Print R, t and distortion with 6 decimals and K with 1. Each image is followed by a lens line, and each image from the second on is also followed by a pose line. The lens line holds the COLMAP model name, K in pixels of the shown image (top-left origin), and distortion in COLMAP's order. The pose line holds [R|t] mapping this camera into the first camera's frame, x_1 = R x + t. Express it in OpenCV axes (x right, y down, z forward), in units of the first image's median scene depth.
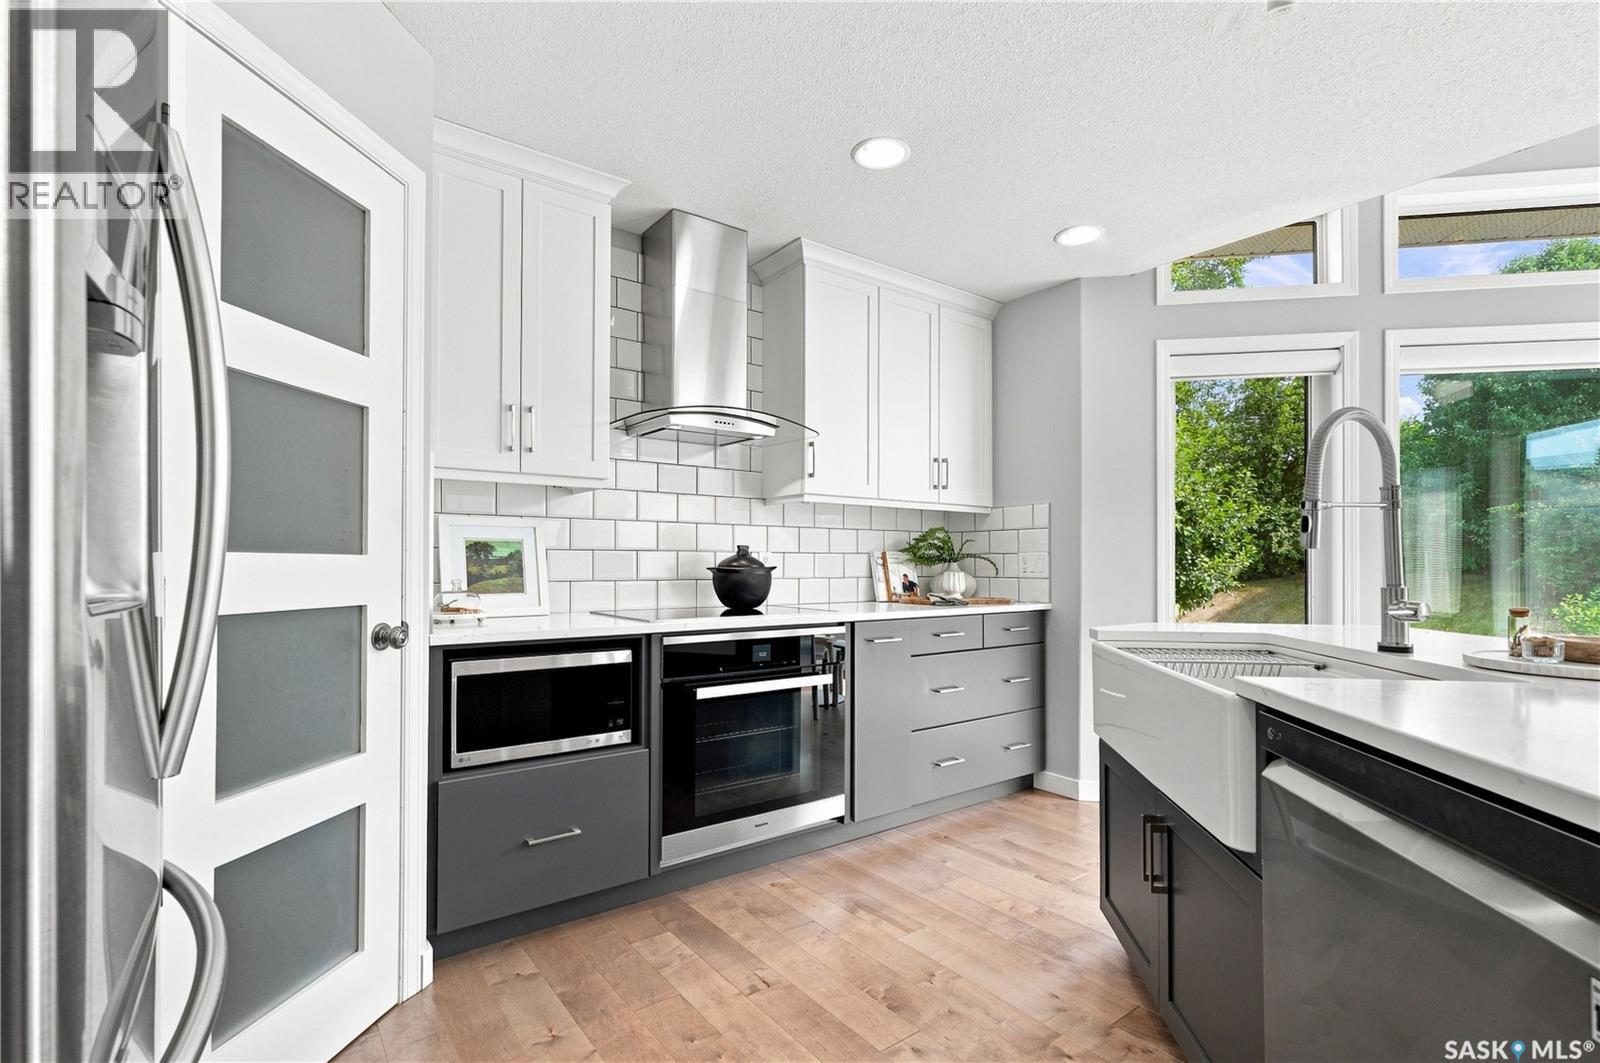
lens RADIAL K [[745.1, 0, 800.2], [0, 745.1, 561.8], [0, 0, 1]] dist [-0.002610, 0.000152]
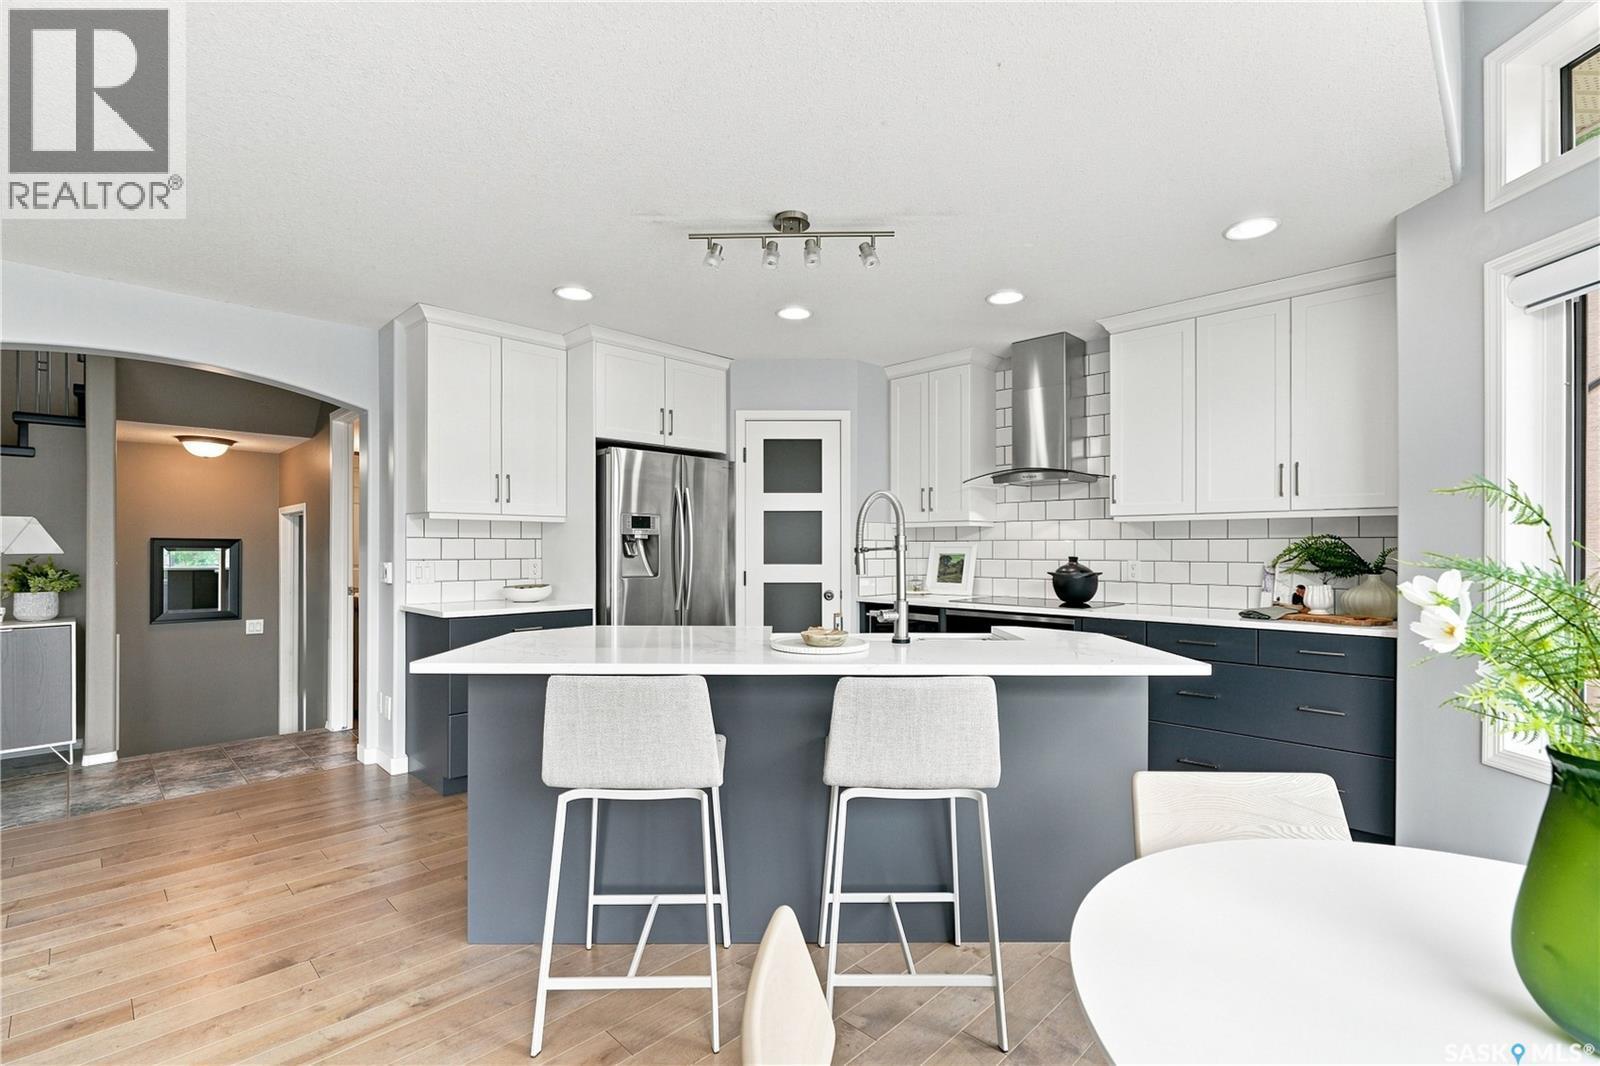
lens RADIAL K [[739.0, 0, 780.3], [0, 739.0, 546.9], [0, 0, 1]] dist [-0.000202, 0.000437]
pose [[0.119502, -0.002826, -0.992830, 1.091622], [0.005421, 0.999983, -0.002194, -0.036051], [0.992819, -0.005120, 0.119515, 0.265096]]
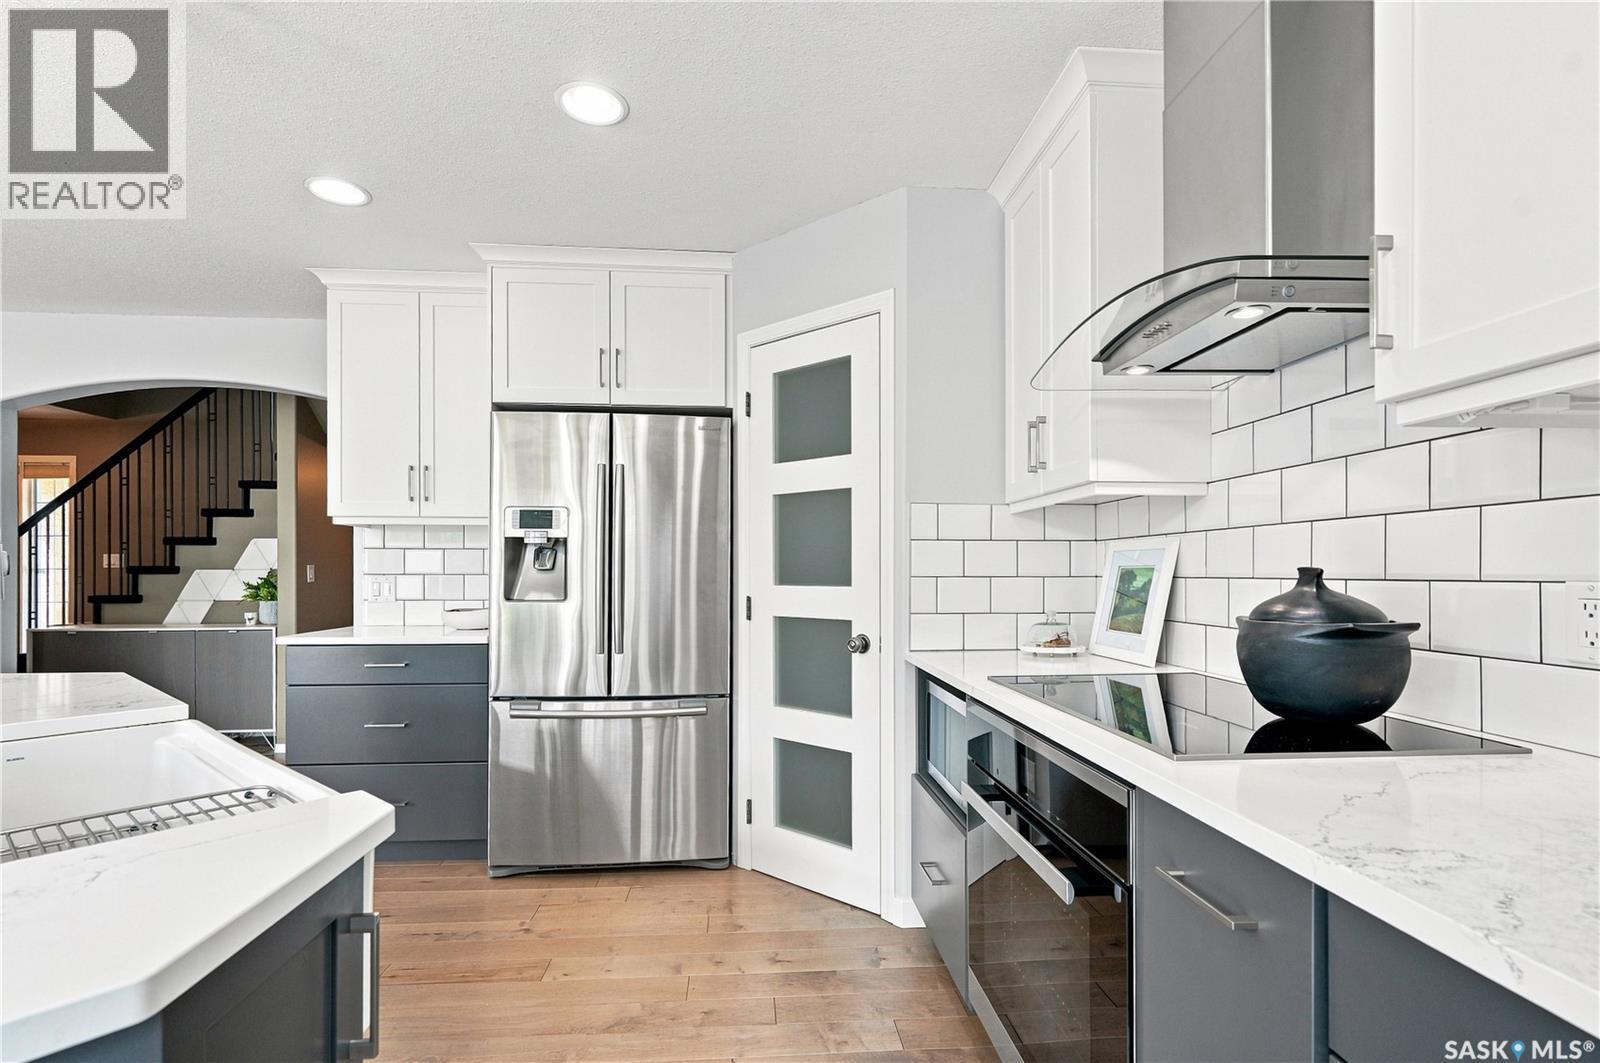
lens RADIAL K [[753.2, 0, 788.9], [0, 753.2, 572.3], [0, 0, 1]] dist [0.000123, 0.000236]
pose [[-0.555836, -0.002247, -0.831289, 0.382206], [0.004025, 0.999977, -0.005395, -0.015923], [0.831282, -0.006345, -0.555814, 0.888575]]
